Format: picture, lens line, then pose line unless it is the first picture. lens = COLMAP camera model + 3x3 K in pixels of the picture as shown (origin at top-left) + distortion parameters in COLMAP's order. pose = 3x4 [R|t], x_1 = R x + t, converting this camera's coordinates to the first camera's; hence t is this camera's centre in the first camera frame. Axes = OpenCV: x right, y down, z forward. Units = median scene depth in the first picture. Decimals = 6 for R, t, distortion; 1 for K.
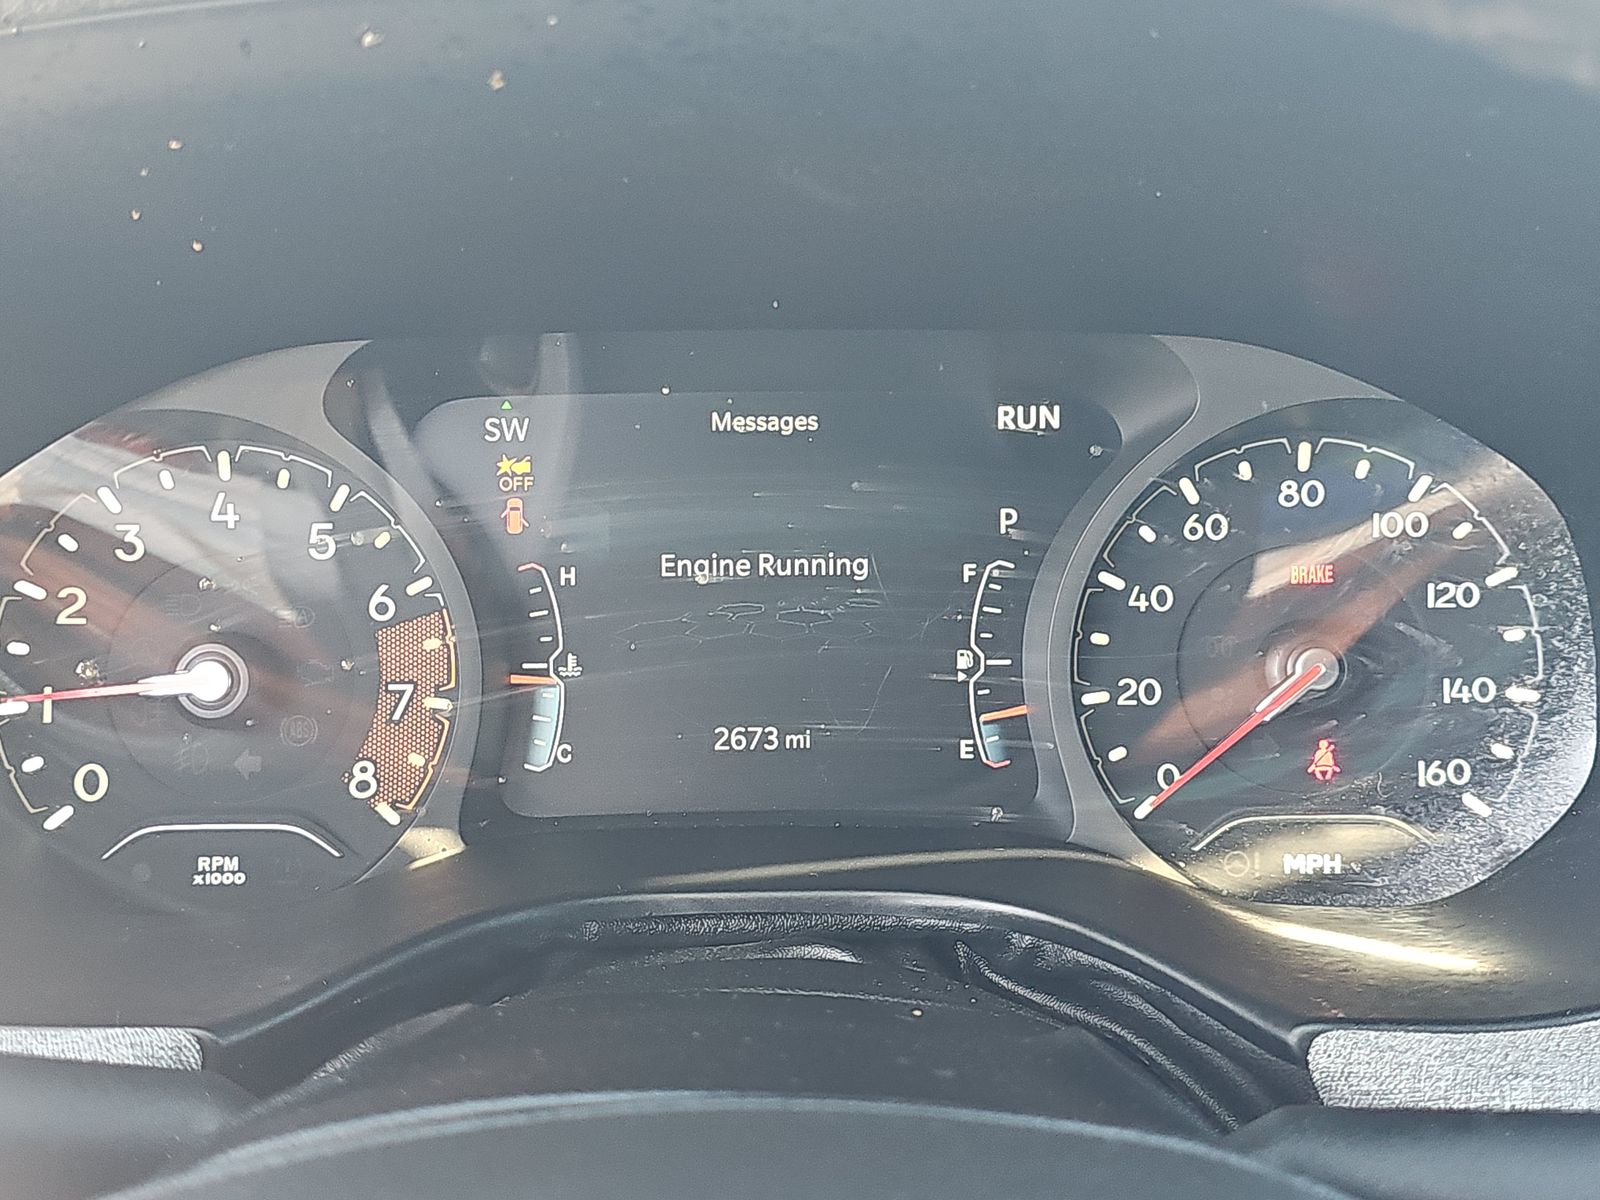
lens RADIAL K [[1074.1, 0, 856.4], [0, 1074.1, 452.0], [0, 0, 1]] dist [-0.000112, -0.016907]
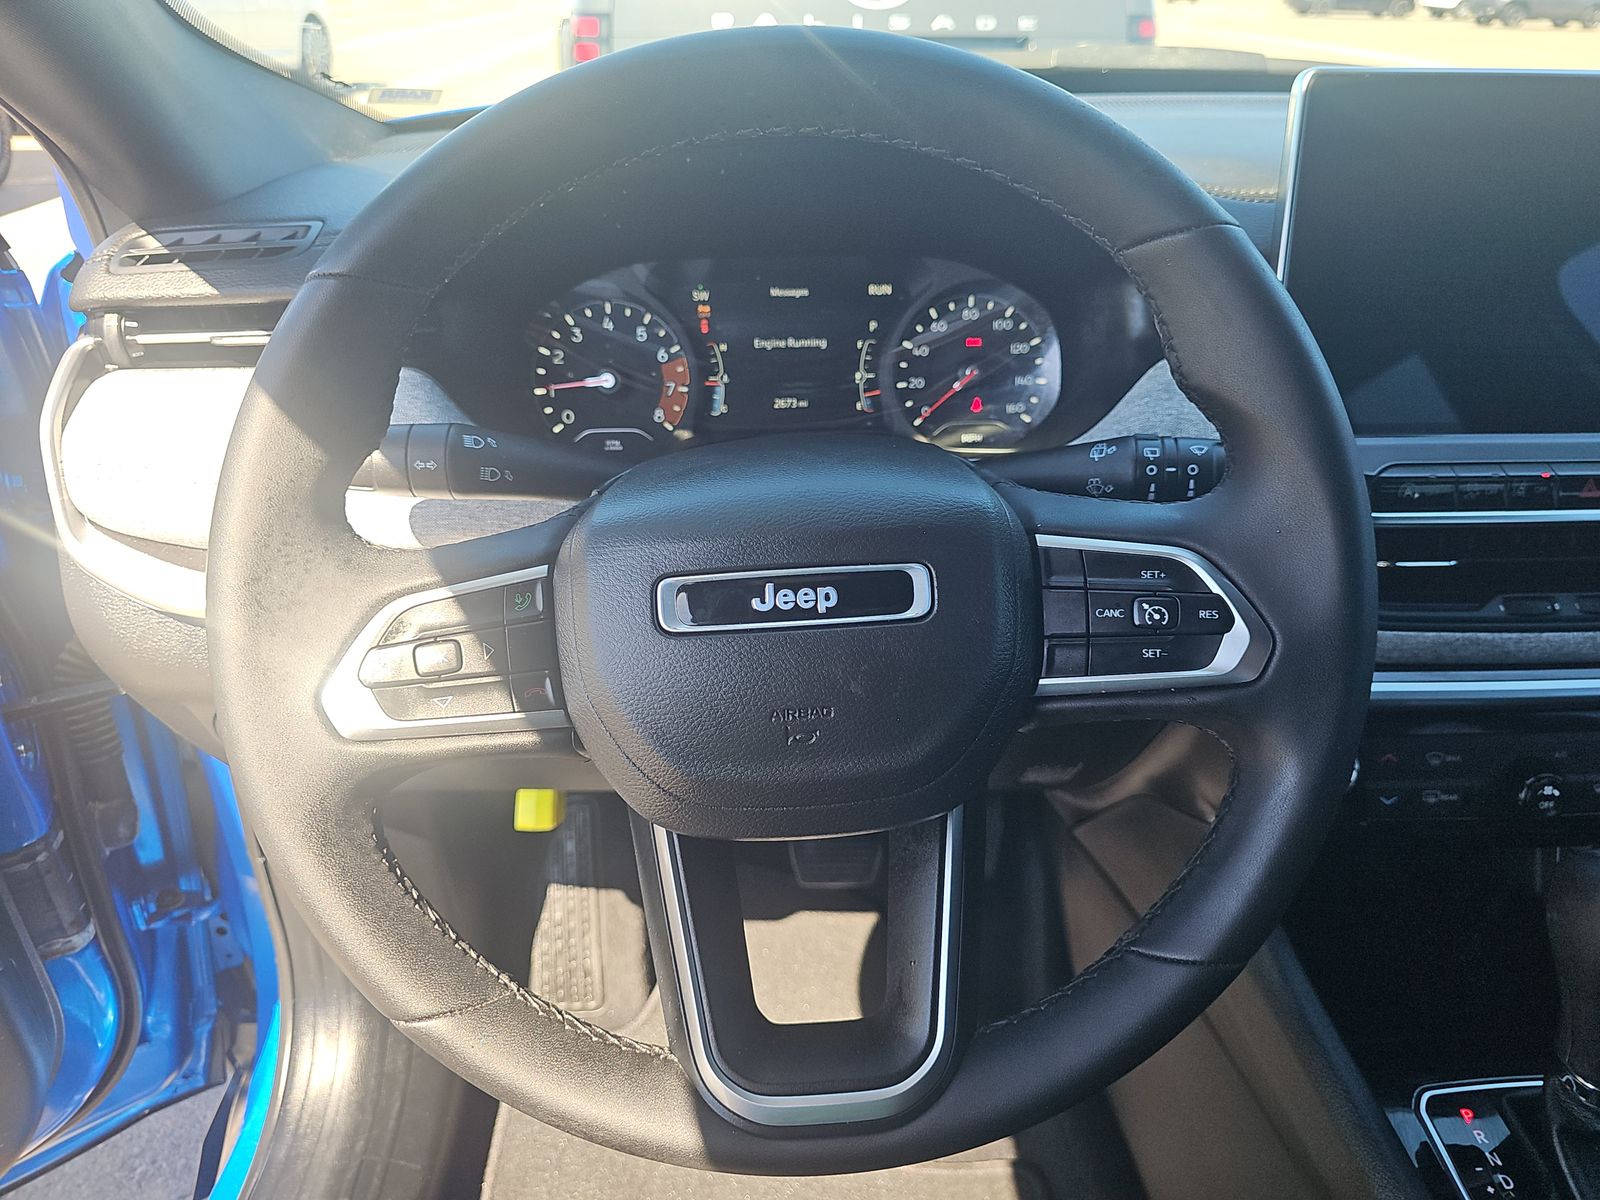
lens RADIAL K [[1074.1, 0, 793.2], [0, 1074.1, 607.9], [0, 0, 1]] dist [-0.000112, -0.016907]
pose [[0.998674, -0.021538, 0.046750, -0.237466], [0.013864, 0.987238, 0.158645, 0.365183], [-0.049570, -0.157787, 0.986228, -2.060415]]
